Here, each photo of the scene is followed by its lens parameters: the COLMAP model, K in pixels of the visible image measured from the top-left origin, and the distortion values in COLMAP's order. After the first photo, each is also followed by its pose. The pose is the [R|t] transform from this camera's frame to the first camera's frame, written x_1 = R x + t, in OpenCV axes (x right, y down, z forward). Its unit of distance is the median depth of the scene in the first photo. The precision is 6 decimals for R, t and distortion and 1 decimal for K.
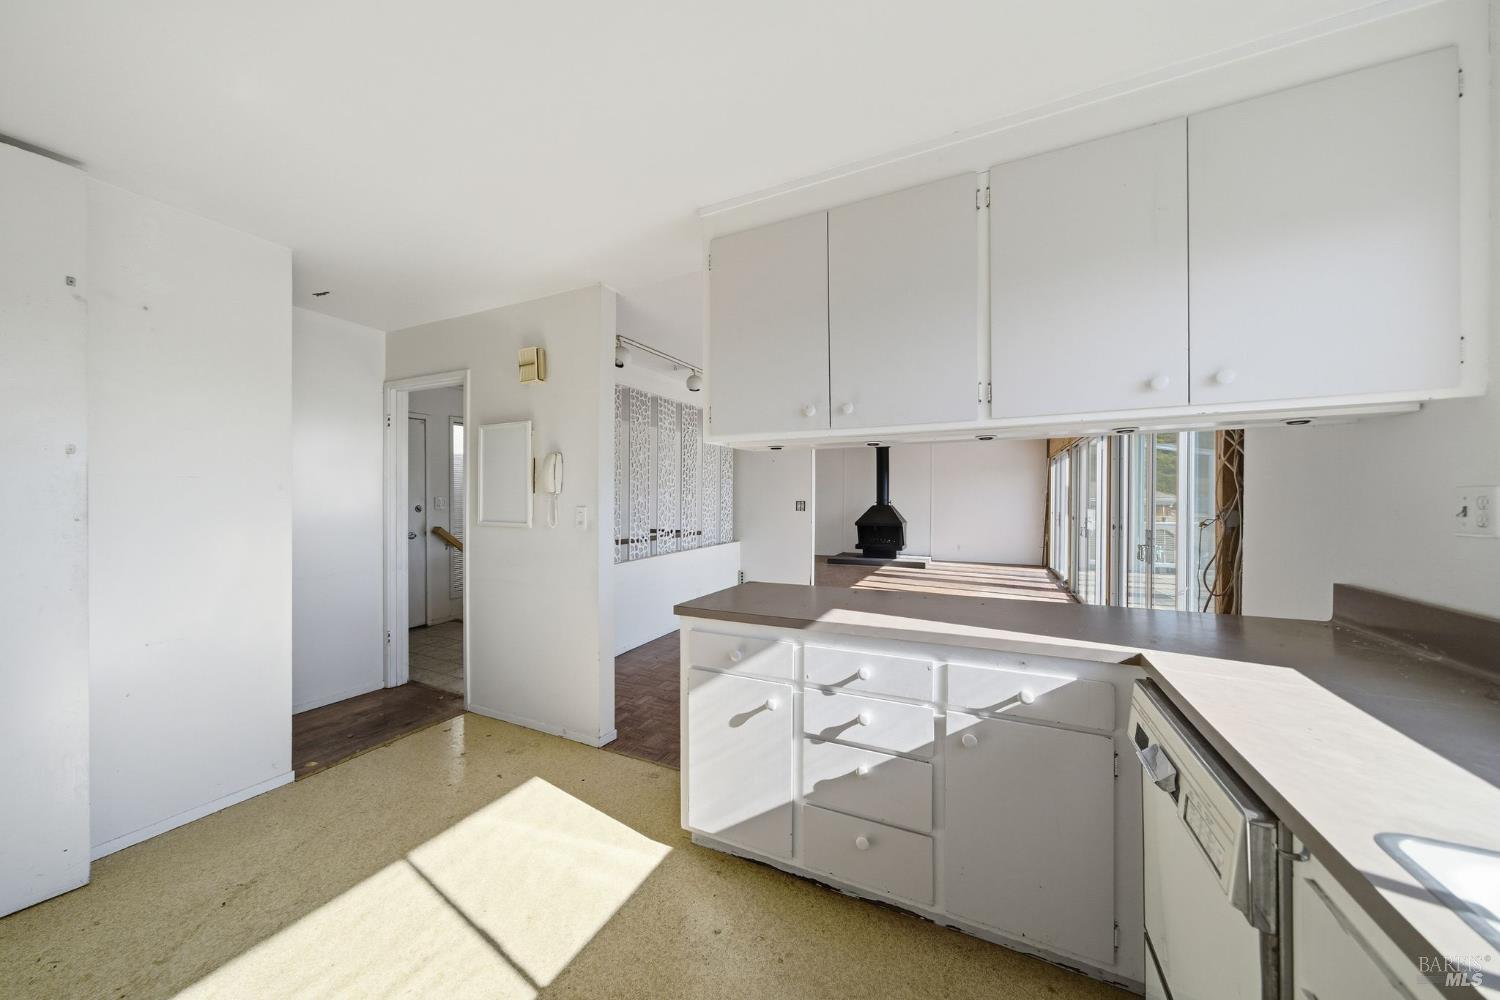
lens RADIAL K [[517.3, 0, 750.0], [0, 517.3, 500.0], [0, 0, 1]] dist [-0.000185, -0.000005]
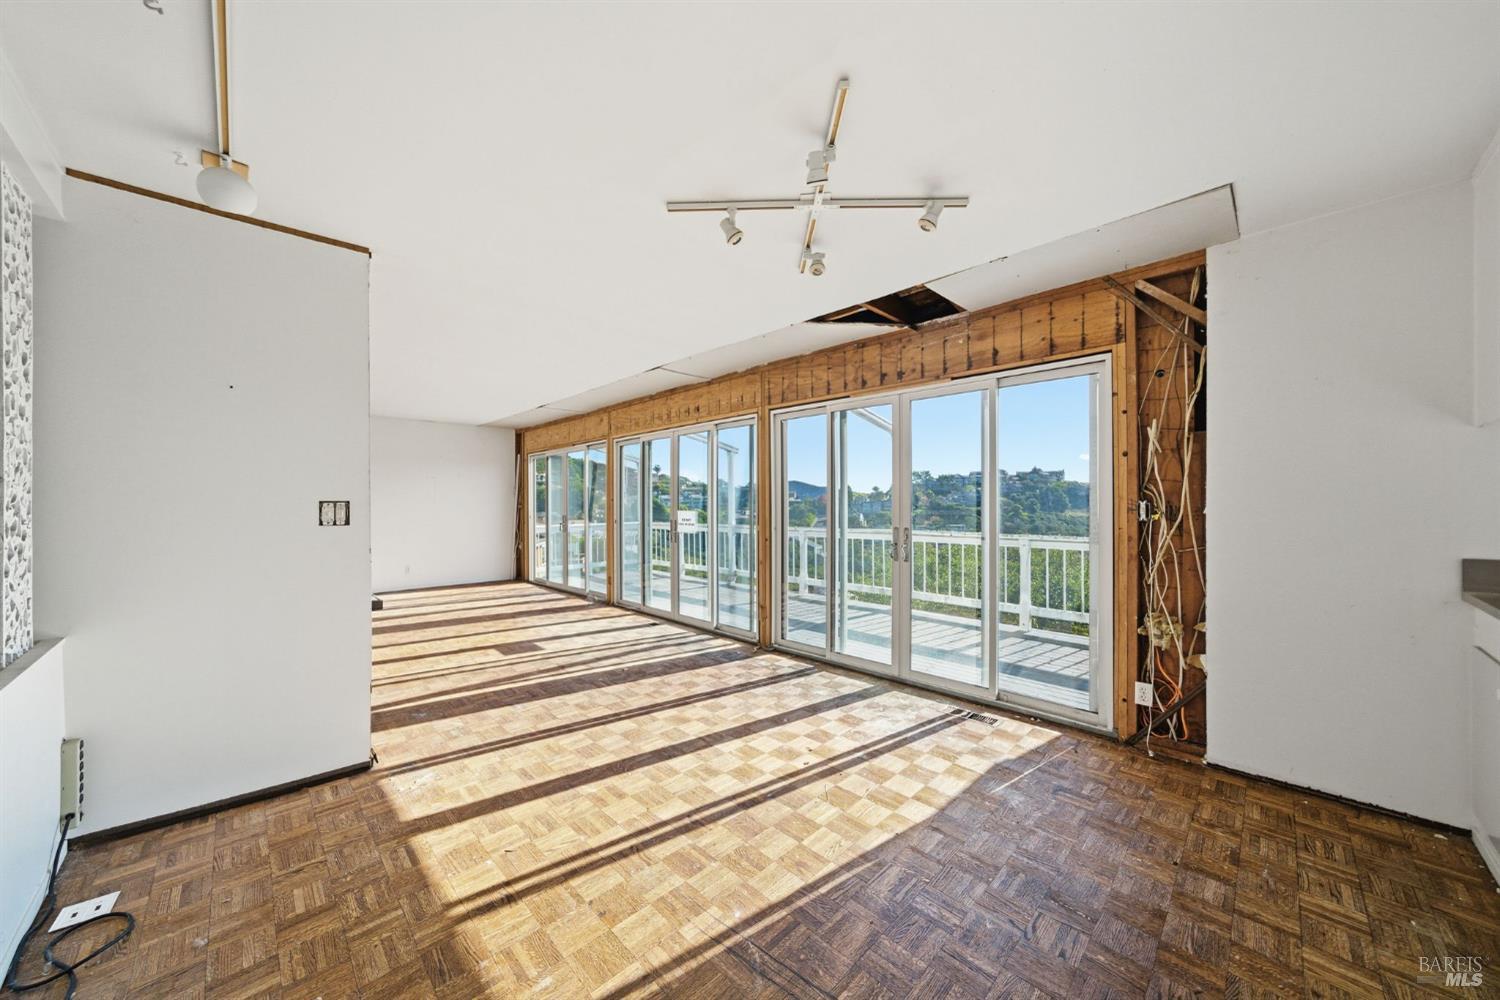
lens RADIAL K [[616.8, 0, 750.0], [0, 616.8, 500.0], [0, 0, 1]] dist [-0.000241, -0.000006]
pose [[0.420150, 0.008797, 0.907412, -0.501151], [0.004846, 0.999917, -0.011938, 0.009925], [-0.907442, 0.009413, 0.420072, 0.404819]]
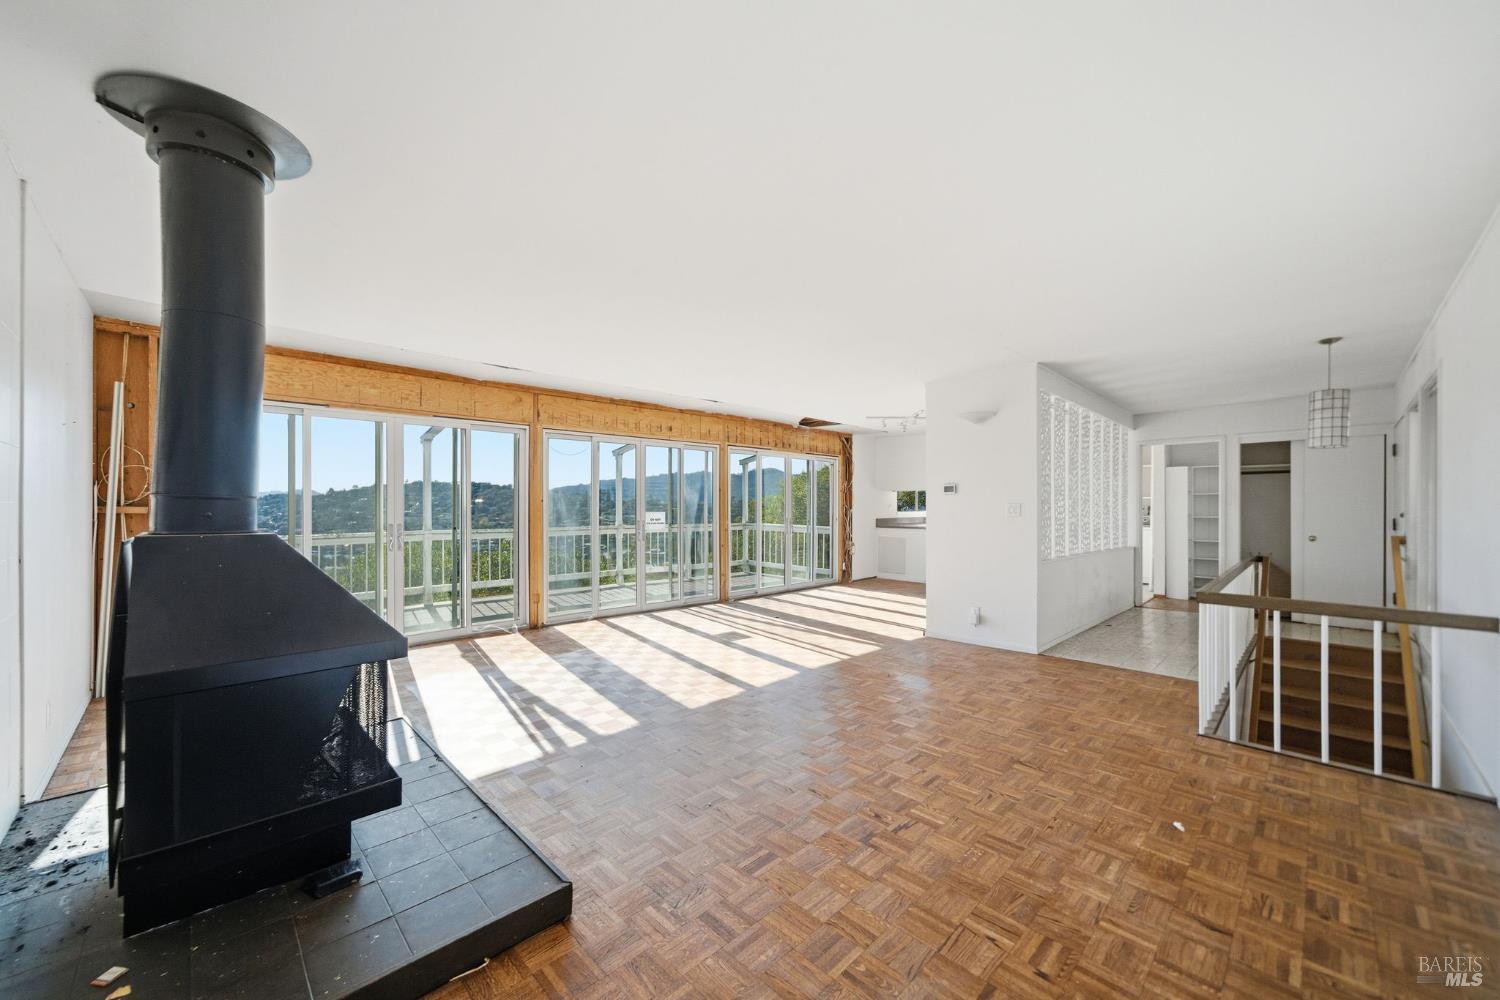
lens RADIAL K [[517.3, 0, 750.0], [0, 517.3, 500.0], [0, 0, 1]] dist [-0.000185, -0.000005]
pose [[-0.927924, -0.000808, 0.372768, 0.033223], [-0.000972, 0.999999, -0.000251, -0.020311], [-0.372768, -0.000595, -0.927924, 2.538853]]
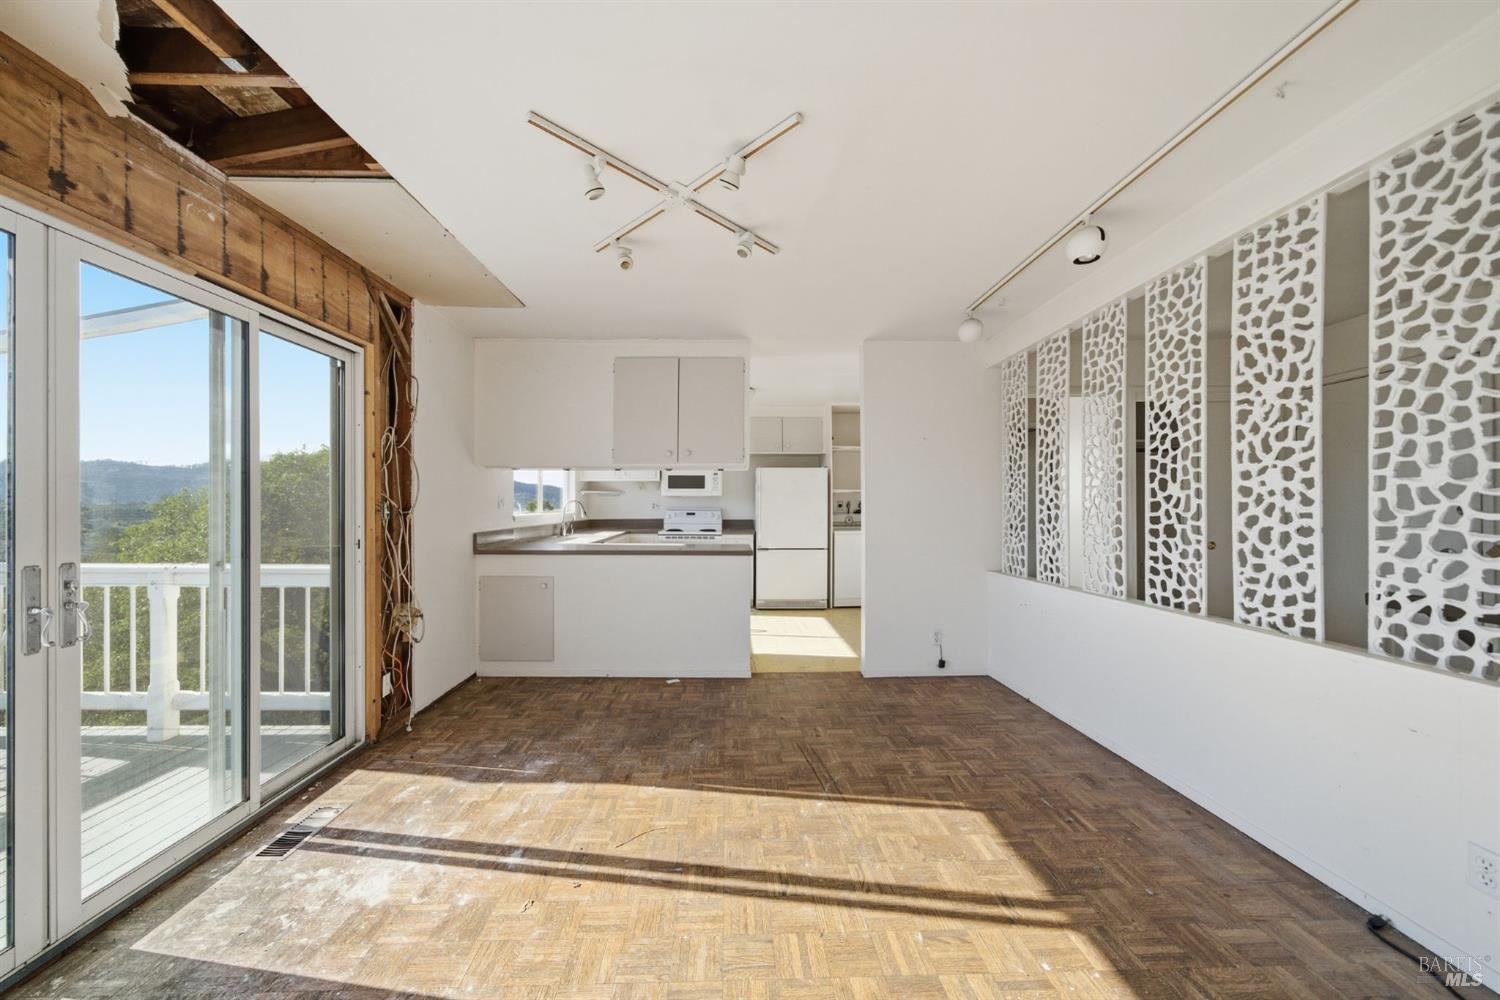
lens RADIAL K [[517.3, 0, 750.0], [0, 517.3, 500.0], [0, 0, 1]] dist [-0.000185, -0.000005]
pose [[-0.899676, 0.003563, -0.436545, 0.349023], [0.006625, 0.999963, -0.005492, 0.007097], [0.436509, -0.007833, -0.899666, 1.184189]]
